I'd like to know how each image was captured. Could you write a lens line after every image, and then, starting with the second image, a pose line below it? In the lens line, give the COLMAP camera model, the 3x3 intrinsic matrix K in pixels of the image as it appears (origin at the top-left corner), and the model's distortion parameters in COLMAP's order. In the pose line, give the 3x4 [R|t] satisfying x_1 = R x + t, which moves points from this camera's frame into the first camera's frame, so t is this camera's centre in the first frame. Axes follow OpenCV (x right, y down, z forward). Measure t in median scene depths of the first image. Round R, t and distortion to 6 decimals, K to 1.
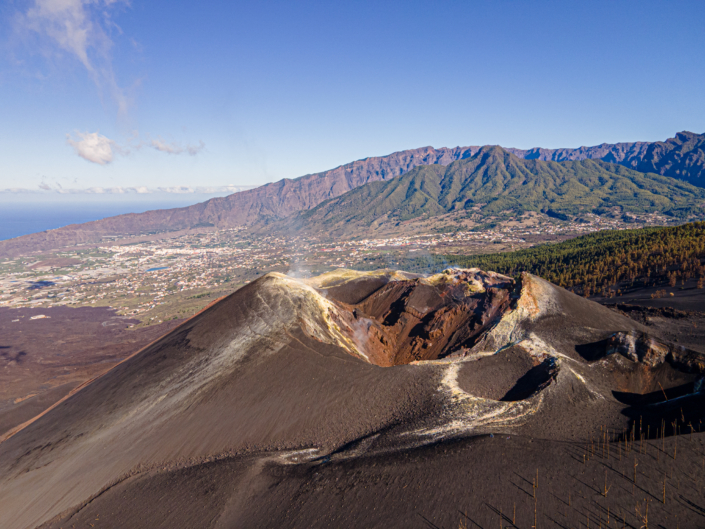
lens RADIAL K [[517.2, 0, 350.2], [0, 517.2, 268.0], [0, 0, 1]] dist [0.022689, 0.035749]
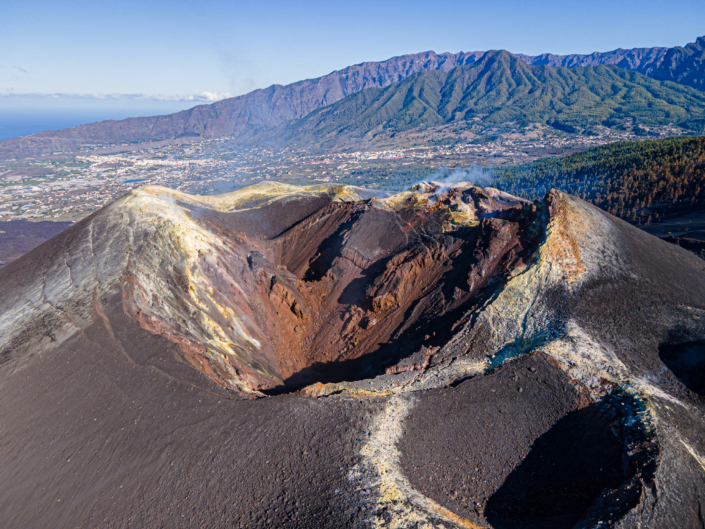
lens RADIAL K [[517.2, 0, 349.7], [0, 517.2, 266.4], [0, 0, 1]] dist [0.022689, 0.035749]
pose [[0.999928, 0.009961, 0.006751, 0.110204], [-0.010911, 0.987133, 0.159530, 0.002159], [-0.005075, -0.159592, 0.987170, 0.411695]]
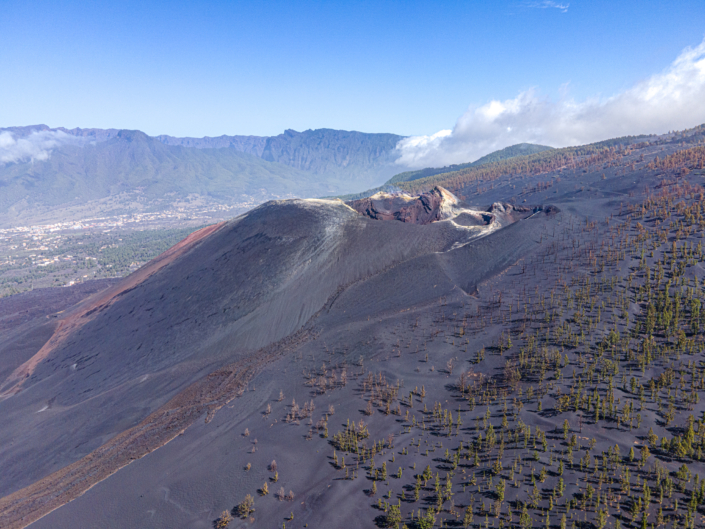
lens RADIAL K [[517.2, 0, 350.8], [0, 517.2, 266.0], [0, 0, 1]] dist [0.022689, 0.035749]
pose [[0.761589, -0.105758, 0.639373, -1.086048], [0.094377, 0.994176, 0.052029, 0.159599], [-0.641151, 0.020718, 0.767135, -0.278852]]
